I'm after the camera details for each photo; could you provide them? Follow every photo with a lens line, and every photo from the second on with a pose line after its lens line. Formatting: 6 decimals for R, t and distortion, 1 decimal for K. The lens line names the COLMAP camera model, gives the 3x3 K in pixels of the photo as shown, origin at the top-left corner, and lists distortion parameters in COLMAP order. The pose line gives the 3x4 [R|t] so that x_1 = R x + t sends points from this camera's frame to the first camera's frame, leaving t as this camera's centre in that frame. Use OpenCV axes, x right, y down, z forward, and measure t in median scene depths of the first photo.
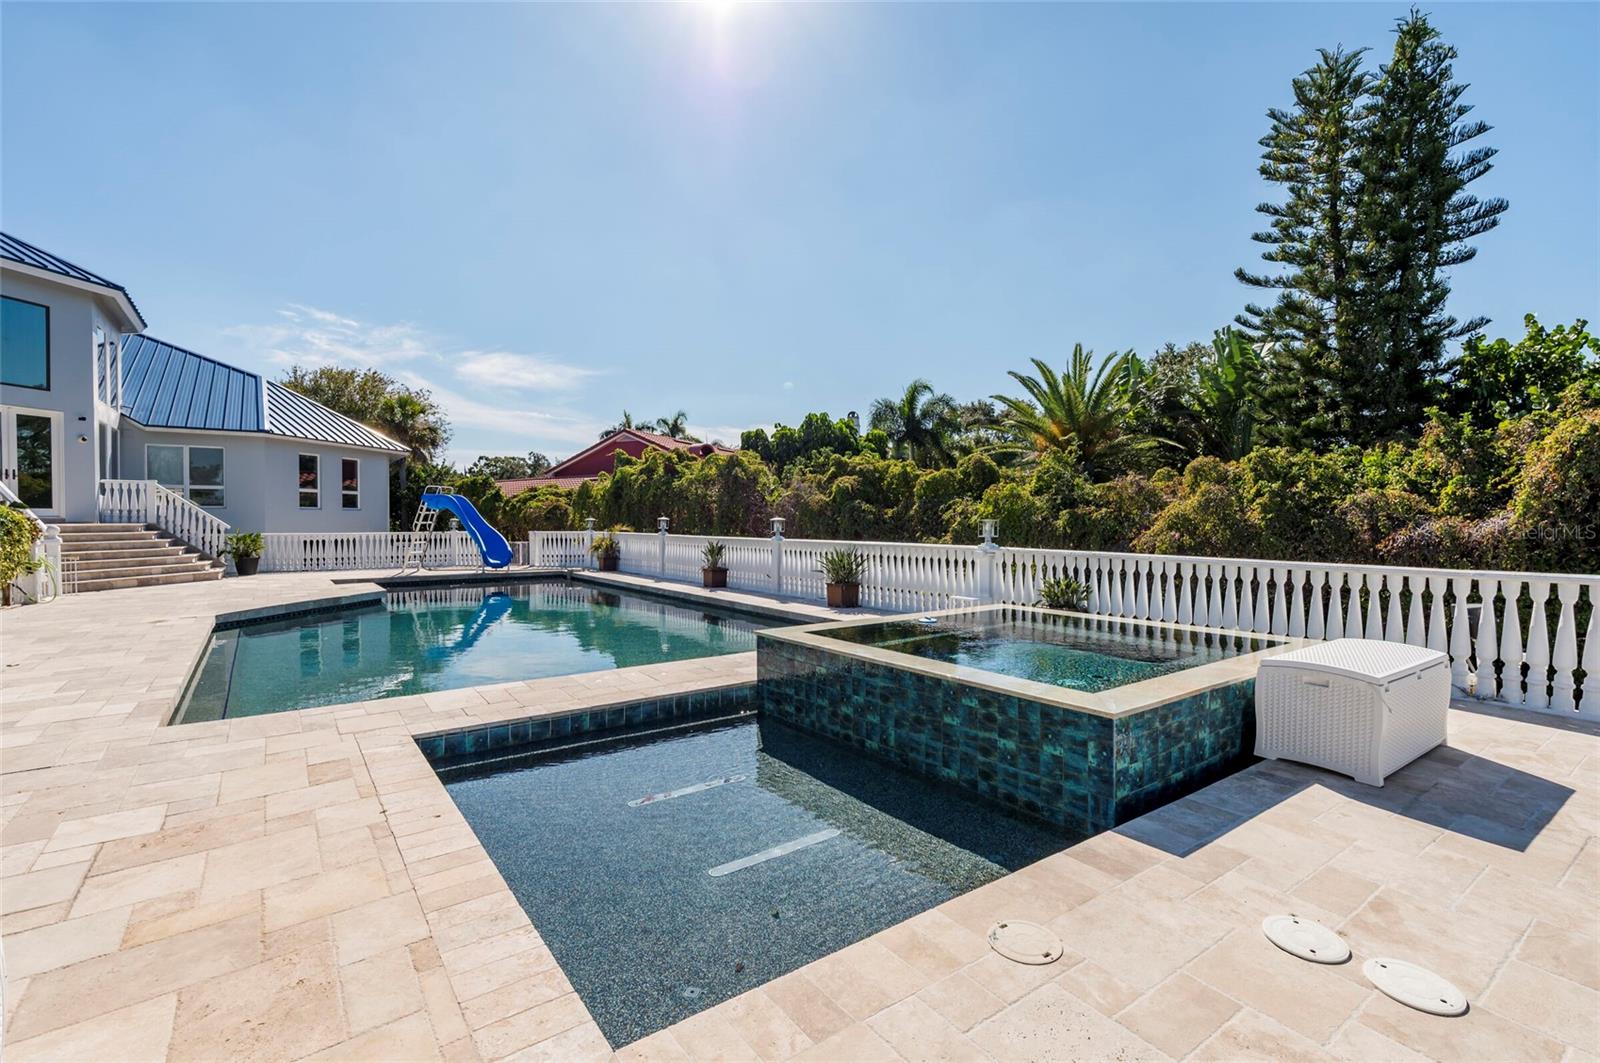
lens RADIAL K [[729.2, 0, 806.7], [0, 729.2, 524.5], [0, 0, 1]] dist [-0.001050, -0.000630]
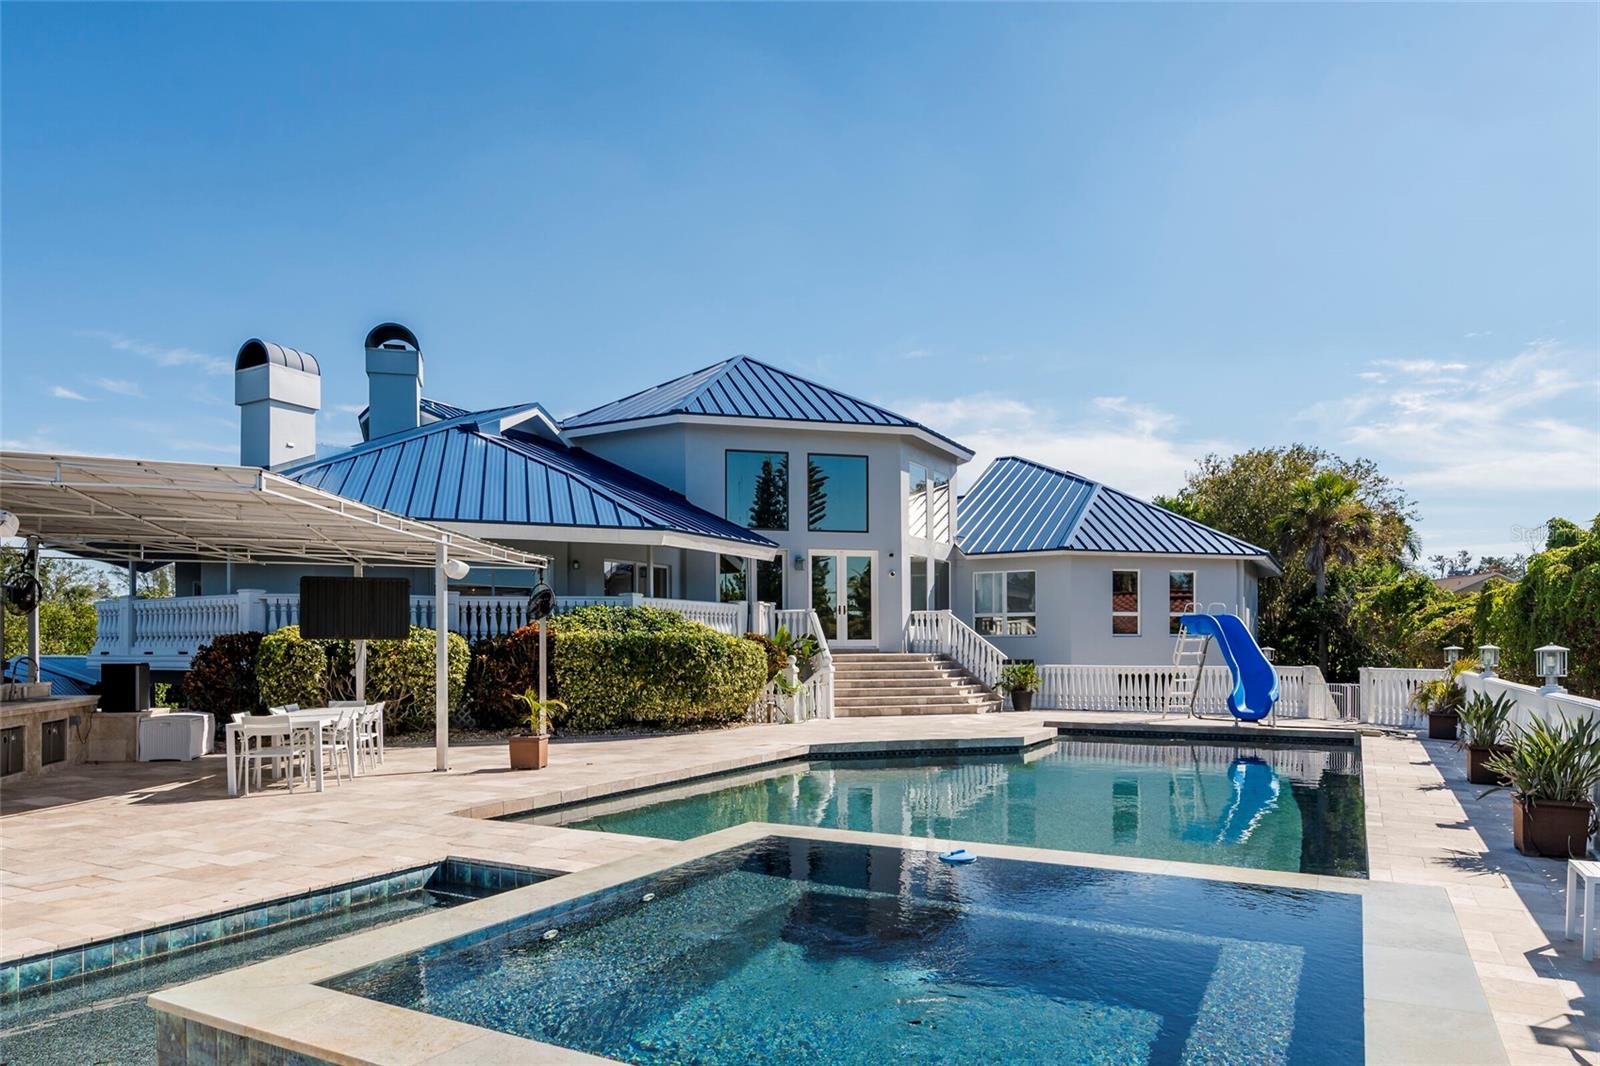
lens RADIAL K [[1021.5, 0, 785.1], [0, 1021.5, 656.1], [0, 0, 1]] dist [0.004059, 0.001844]
pose [[0.415704, 0.005675, -0.909482, 0.263074], [-0.004106, 0.999982, 0.004363, -0.002980], [0.909491, 0.001921, 0.415720, 0.211868]]
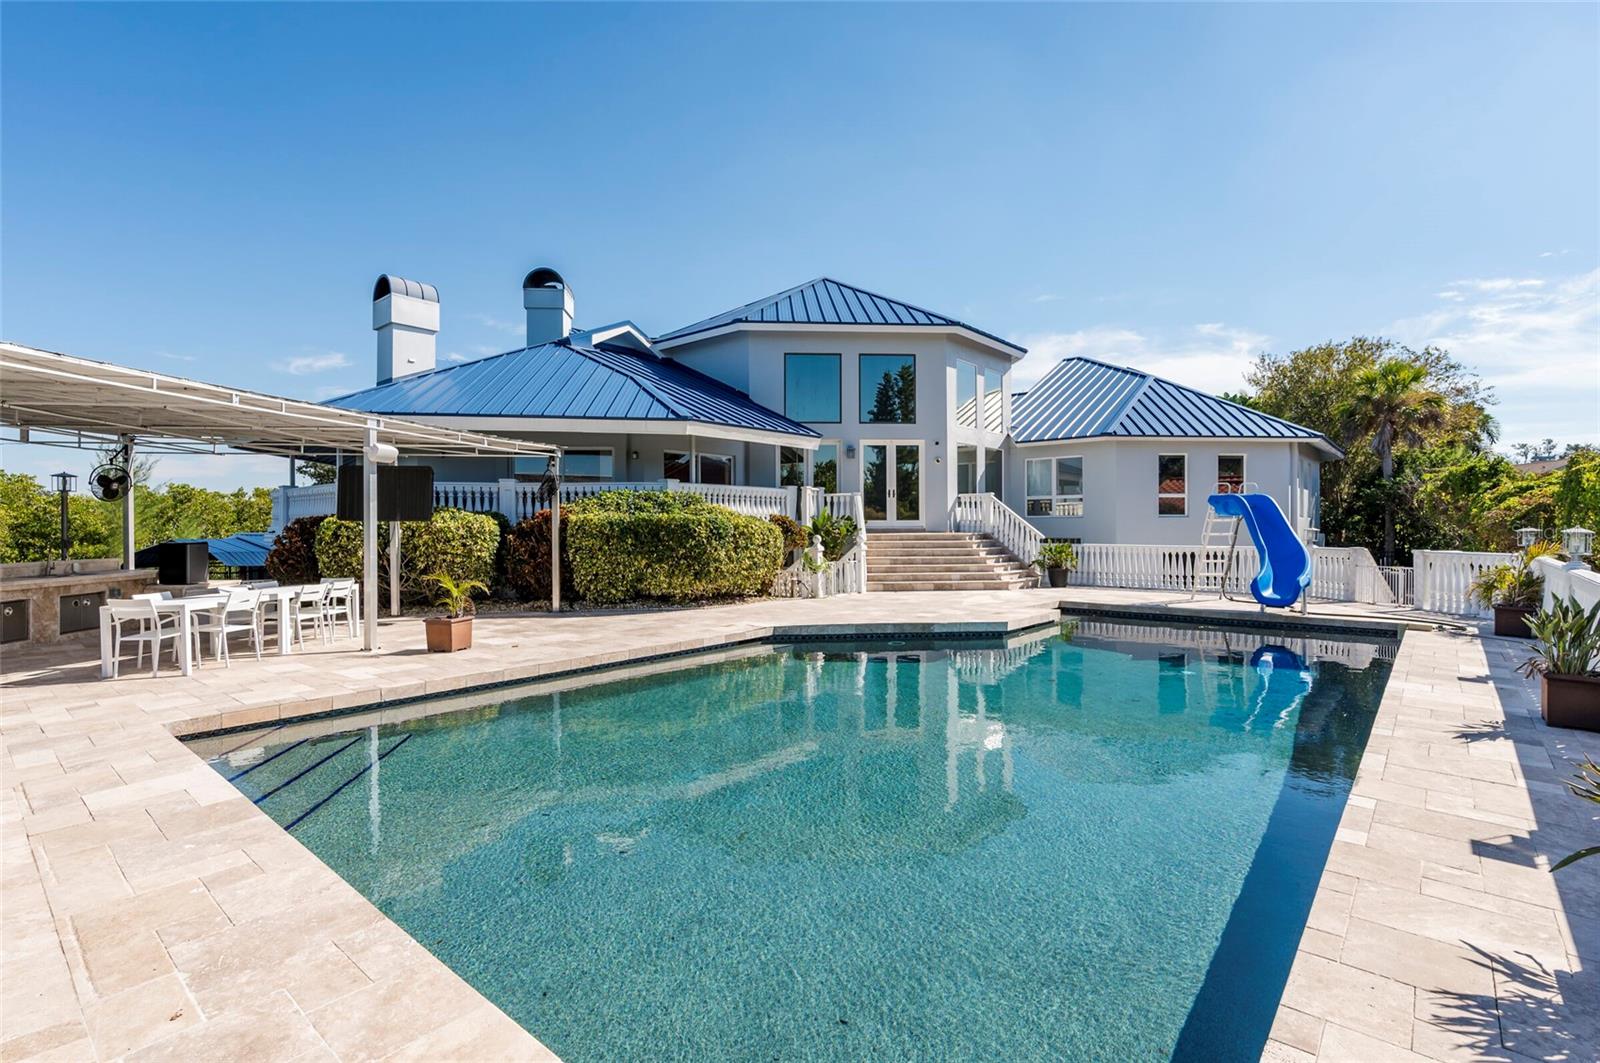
lens RADIAL K [[754.8, 0, 800.0], [0, 754.8, 531.5], [0, 0, 1]] dist [-0.000481, -0.000430]
pose [[0.230993, 0.006271, -0.972935, 0.119798], [-0.005043, 0.999974, 0.005248, -0.007601], [0.972942, 0.003694, 0.231019, 0.447792]]
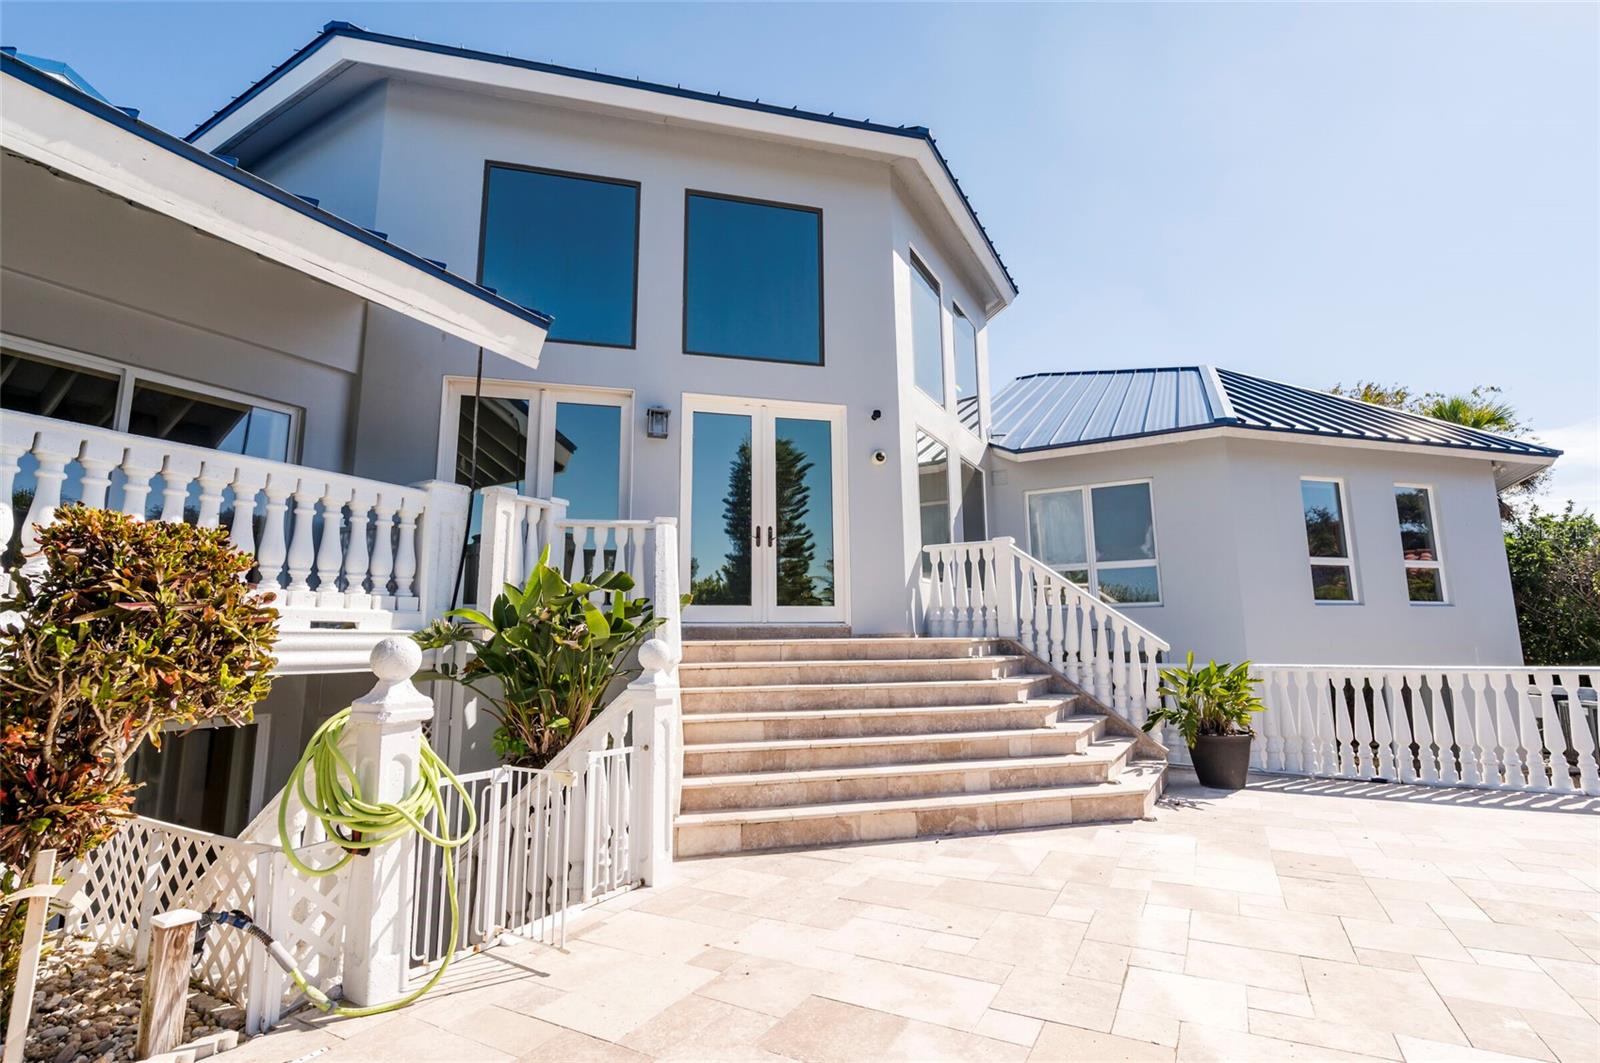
lens RADIAL K [[737.5, 0, 803.7], [0, 737.5, 523.8], [0, 0, 1]] dist [-0.004741, -0.000891]
pose [[0.414184, -0.149358, -0.897855, -0.526598], [-0.000298, 0.986422, -0.164228, 0.003280], [0.910193, 0.068288, 0.408516, 0.678178]]
